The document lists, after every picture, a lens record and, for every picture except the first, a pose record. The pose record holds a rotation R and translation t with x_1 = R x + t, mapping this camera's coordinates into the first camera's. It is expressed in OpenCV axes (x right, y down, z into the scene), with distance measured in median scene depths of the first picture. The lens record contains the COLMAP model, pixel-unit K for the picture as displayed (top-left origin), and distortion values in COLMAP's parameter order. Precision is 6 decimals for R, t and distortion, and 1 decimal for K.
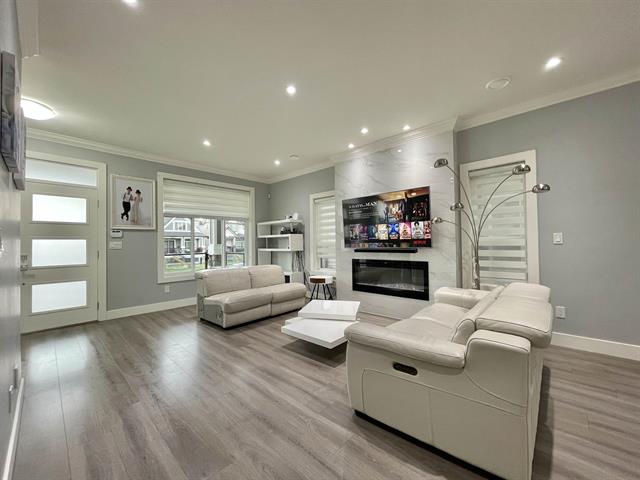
lens RADIAL K [[255.7, 0, 318.5], [0, 255.7, 239.3], [0, 0, 1]] dist [0.001168, 0.000017]
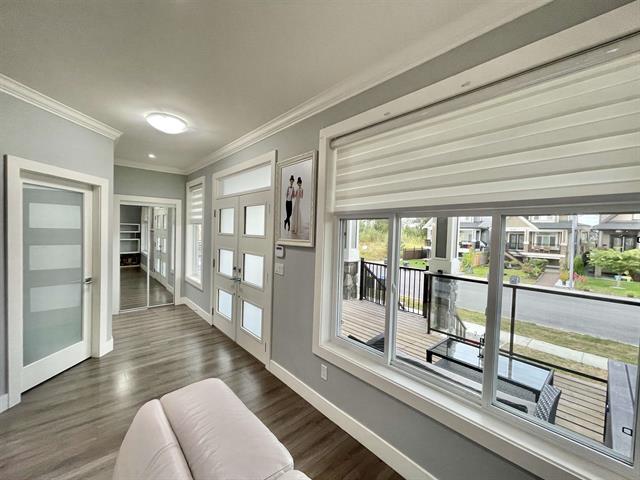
lens RADIAL K [[255.7, 0, 318.5], [0, 255.7, 239.3], [0, 0, 1]] dist [0.001168, 0.000017]
pose [[-0.085447, 0.042763, -0.995425, -0.133703], [-0.008115, 0.999016, 0.043614, -0.081379], [0.996310, 0.011805, -0.085016, 1.131380]]
